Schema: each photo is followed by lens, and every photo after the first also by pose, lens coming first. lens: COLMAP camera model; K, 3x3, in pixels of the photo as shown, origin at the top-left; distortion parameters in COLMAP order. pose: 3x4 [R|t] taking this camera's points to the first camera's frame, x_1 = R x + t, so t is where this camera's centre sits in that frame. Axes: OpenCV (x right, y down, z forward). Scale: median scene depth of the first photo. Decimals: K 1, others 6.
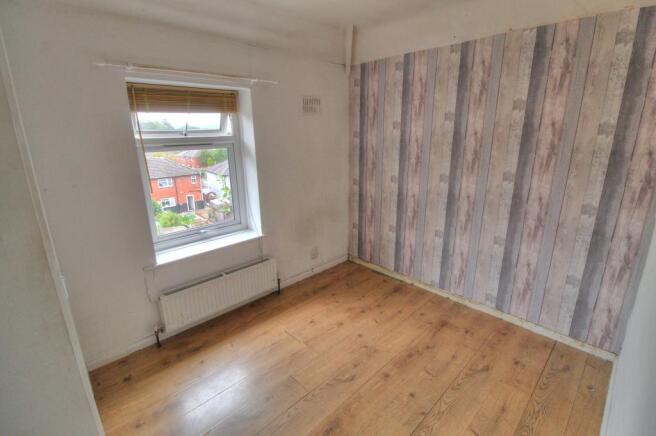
lens RADIAL K [[307.1, 0, 331.4], [0, 307.1, 205.9], [0, 0, 1]] dist [0.001592, -0.011053]
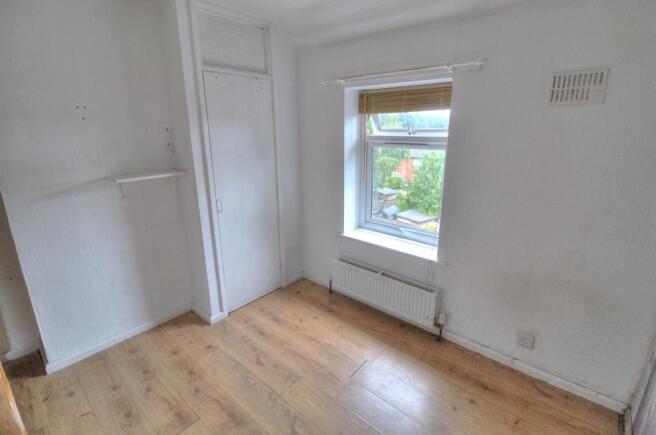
lens RADIAL K [[307.1, 0, 331.4], [0, 307.1, 205.4], [0, 0, 1]] dist [0.001592, -0.011053]
pose [[0.090834, 0.262678, -0.960599, 0.515034], [-0.235545, 0.942884, 0.235560, -0.176194], [0.967609, 0.204868, 0.147519, 0.616061]]
